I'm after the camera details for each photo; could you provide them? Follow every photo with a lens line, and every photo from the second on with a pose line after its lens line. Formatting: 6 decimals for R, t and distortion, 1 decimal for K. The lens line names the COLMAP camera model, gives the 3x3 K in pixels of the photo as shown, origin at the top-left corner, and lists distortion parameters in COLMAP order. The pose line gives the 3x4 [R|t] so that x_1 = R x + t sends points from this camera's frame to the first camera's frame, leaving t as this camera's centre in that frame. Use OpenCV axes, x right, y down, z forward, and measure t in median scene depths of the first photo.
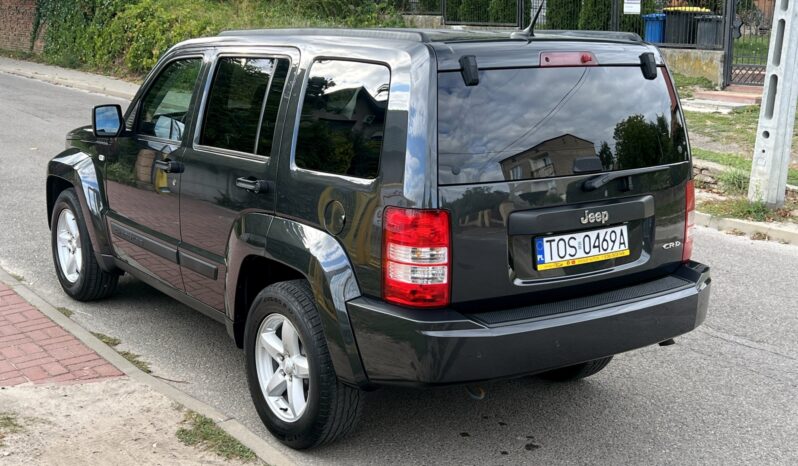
lens RADIAL K [[1019.8, 0, 391.1], [0, 1019.8, 231.7], [0, 0, 1]] dist [0.207293, -0.612789]
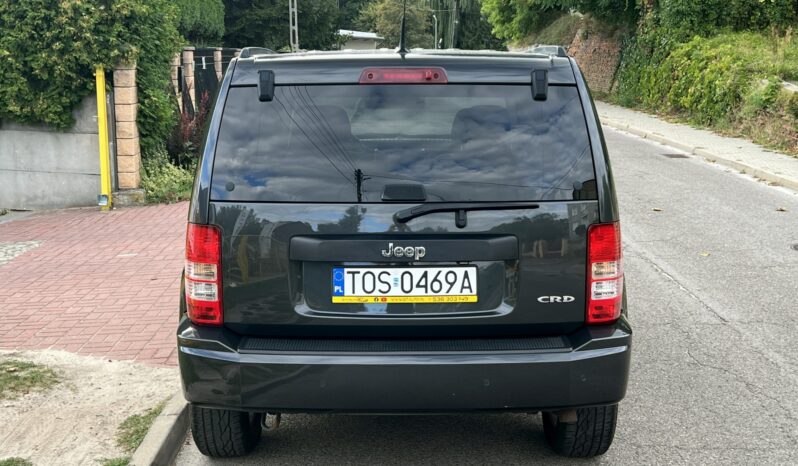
lens RADIAL K [[1019.8, 0, 391.1], [0, 1019.8, 231.7], [0, 0, 1]] dist [0.207293, -0.612789]
pose [[0.810516, 0.077145, -0.580614, 0.672609], [-0.100565, 0.994897, -0.008195, -0.022000], [0.577018, 0.065031, 0.814138, 0.260233]]
